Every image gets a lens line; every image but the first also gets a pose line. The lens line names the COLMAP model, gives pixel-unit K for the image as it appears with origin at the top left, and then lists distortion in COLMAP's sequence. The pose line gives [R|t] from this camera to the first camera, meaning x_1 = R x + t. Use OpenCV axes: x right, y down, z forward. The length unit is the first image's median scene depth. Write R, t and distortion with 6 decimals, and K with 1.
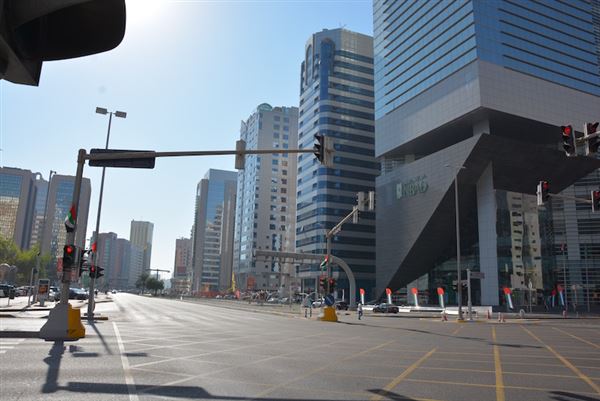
lens RADIAL K [[467.2, 0, 300.0], [0, 467.2, 200.5], [0, 0, 1]] dist [-0.159608, 0.120633]
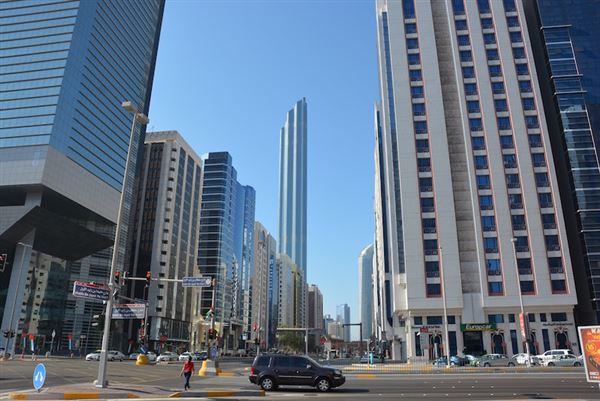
lens RADIAL K [[467.2, 0, 300.0], [0, 467.2, 200.5], [0, 0, 1]] dist [-0.159608, 0.120633]
pose [[0.514951, 0.248334, 0.820461, -0.173283], [-0.169011, 0.967744, -0.186836, -0.042117], [-0.840393, -0.042456, 0.540311, -0.188157]]
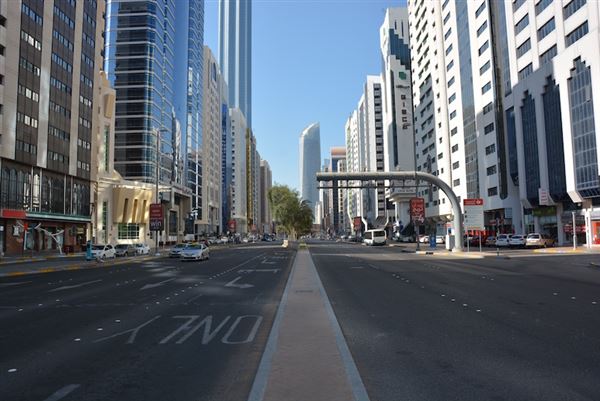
lens RADIAL K [[467.2, 0, 300.0], [0, 467.2, 200.5], [0, 0, 1]] dist [-0.159608, 0.120633]
pose [[0.387954, 0.036882, 0.920941, 0.515104], [-0.161496, 0.986461, 0.028526, 0.094133], [-0.907420, -0.159795, 0.388658, 0.389798]]
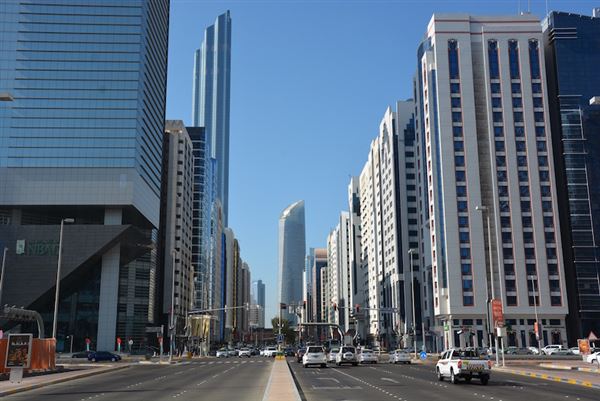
lens RADIAL K [[652.9, 0, 298.0], [0, 652.9, 201.0], [0, 0, 1]] dist [-0.020218, 0.278012]
pose [[0.357574, 0.171967, 0.917915, -0.952755], [-0.174247, 0.977925, -0.115332, -0.060341], [-0.917485, -0.118705, 0.379646, -0.156623]]
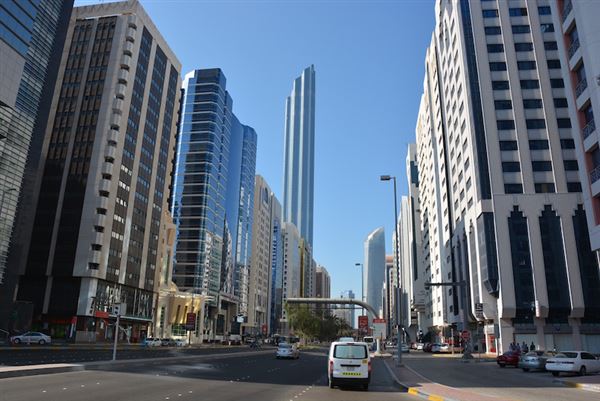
lens RADIAL K [[467.2, 0, 300.0], [0, 467.2, 200.5], [0, 0, 1]] dist [-0.159608, 0.120633]
pose [[0.516876, 0.234567, 0.823296, 0.316809], [-0.184964, 0.969611, -0.160132, 0.039527], [-0.835839, -0.069512, 0.544556, 0.146515]]
